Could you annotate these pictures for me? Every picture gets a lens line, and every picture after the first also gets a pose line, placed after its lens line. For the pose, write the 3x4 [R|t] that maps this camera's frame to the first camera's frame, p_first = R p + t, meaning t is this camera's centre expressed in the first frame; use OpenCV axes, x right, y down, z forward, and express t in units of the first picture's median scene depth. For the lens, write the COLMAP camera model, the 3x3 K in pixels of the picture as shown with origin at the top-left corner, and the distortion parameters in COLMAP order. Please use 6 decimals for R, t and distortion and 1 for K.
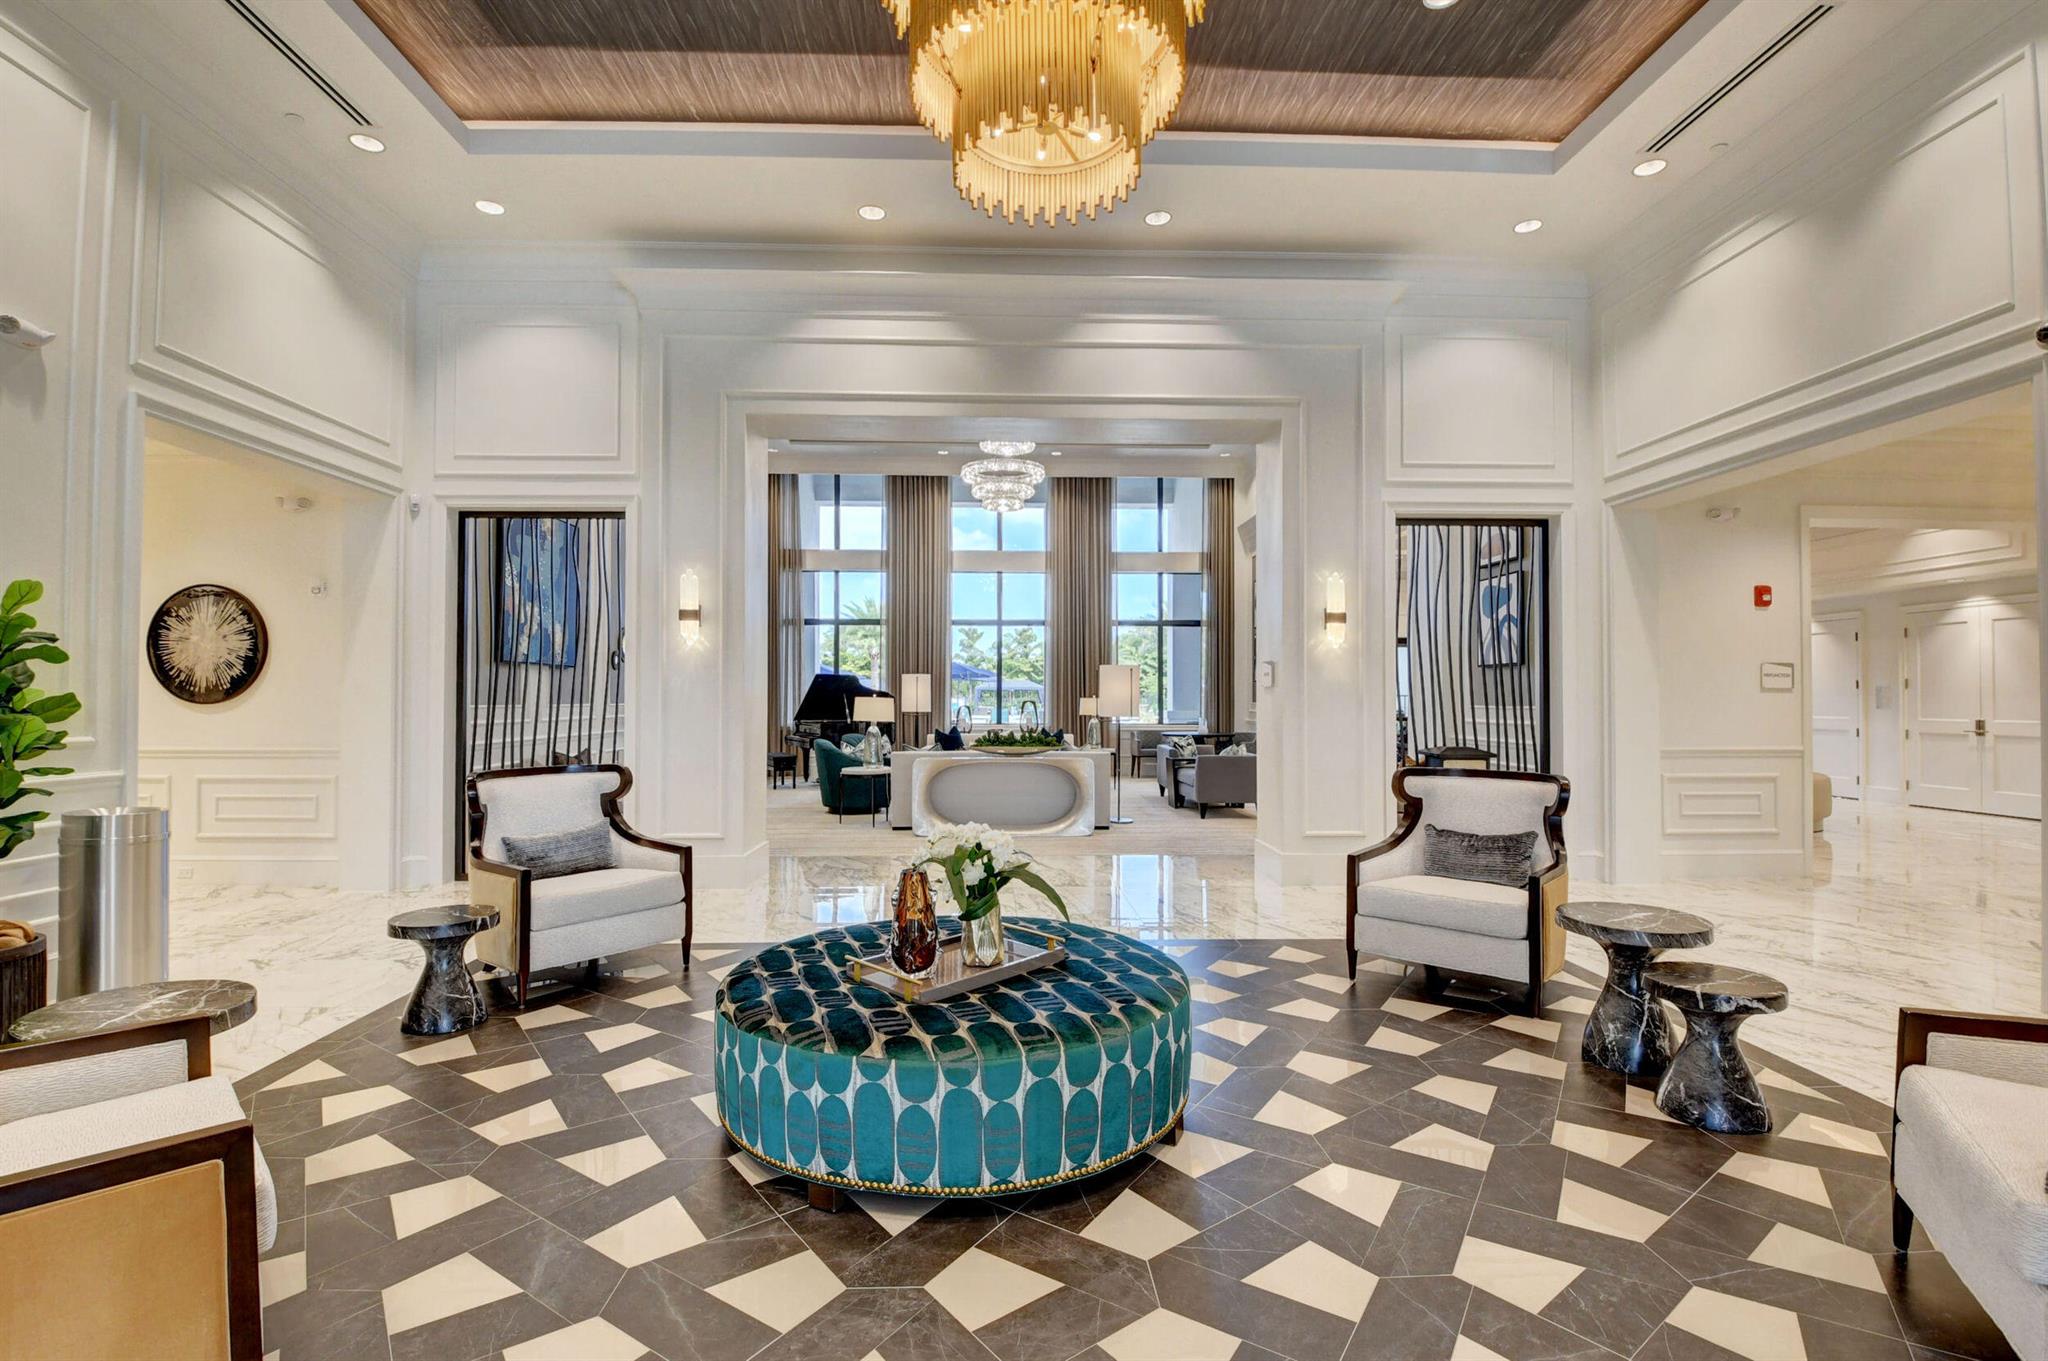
lens RADIAL K [[919.4, 0, 1024.0], [0, 919.4, 680.5], [0, 0, 1]] dist [0.000207, -0.000005]
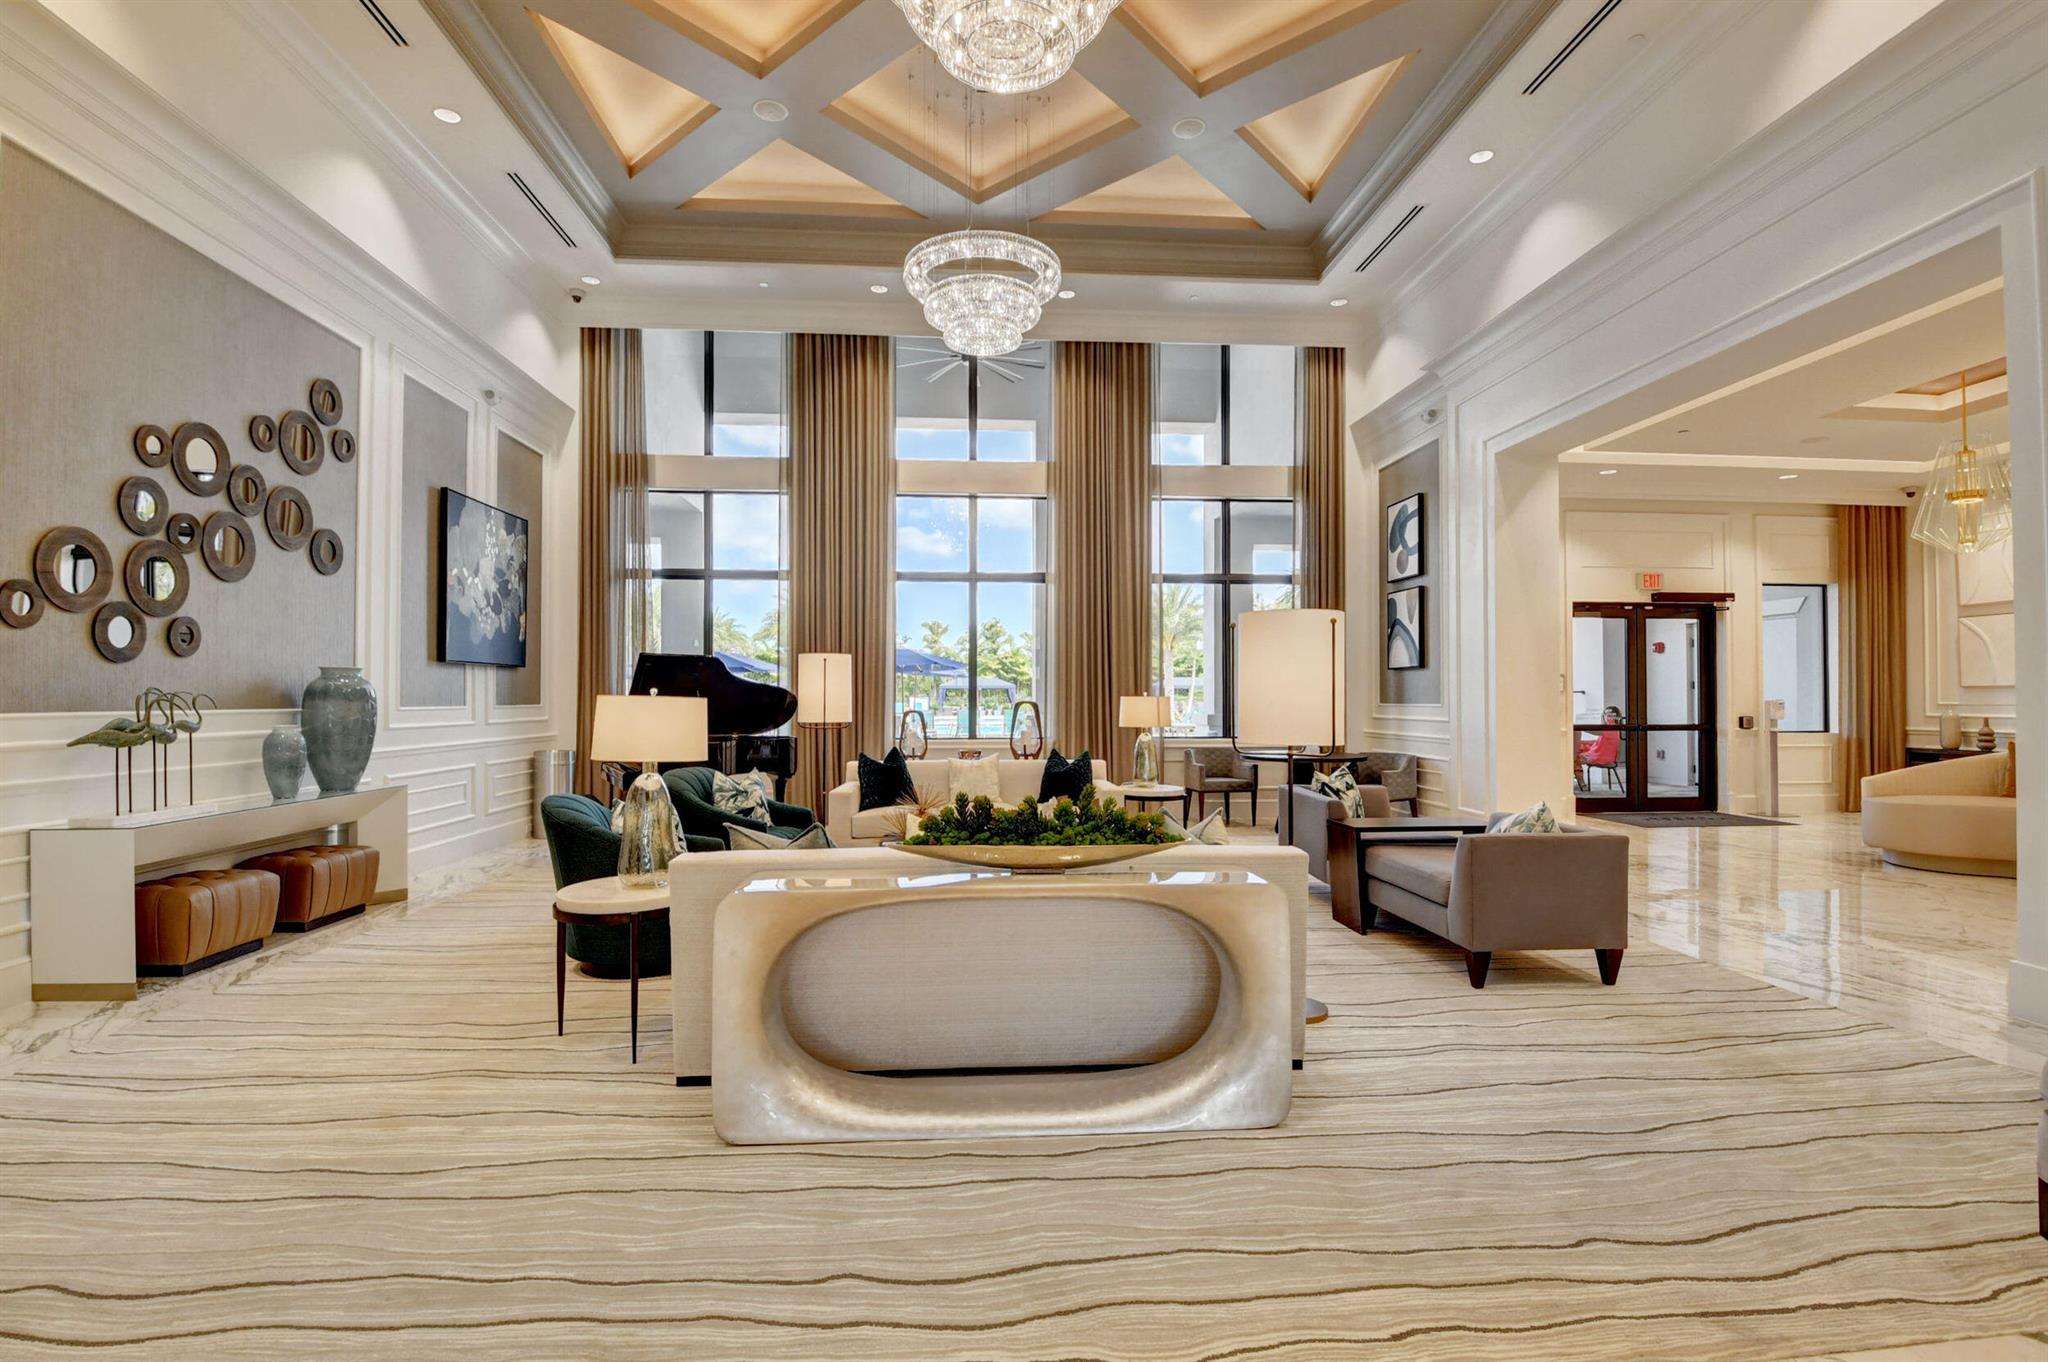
lens RADIAL K [[919.4, 0, 1024.0], [0, 919.4, 681.0], [0, 0, 1]] dist [0.000207, -0.000005]
pose [[0.999382, -0.004265, 0.034893, -0.015000], [0.004285, 0.999991, -0.000483, 0.007918], [-0.034891, 0.000632, 0.999391, 0.380555]]
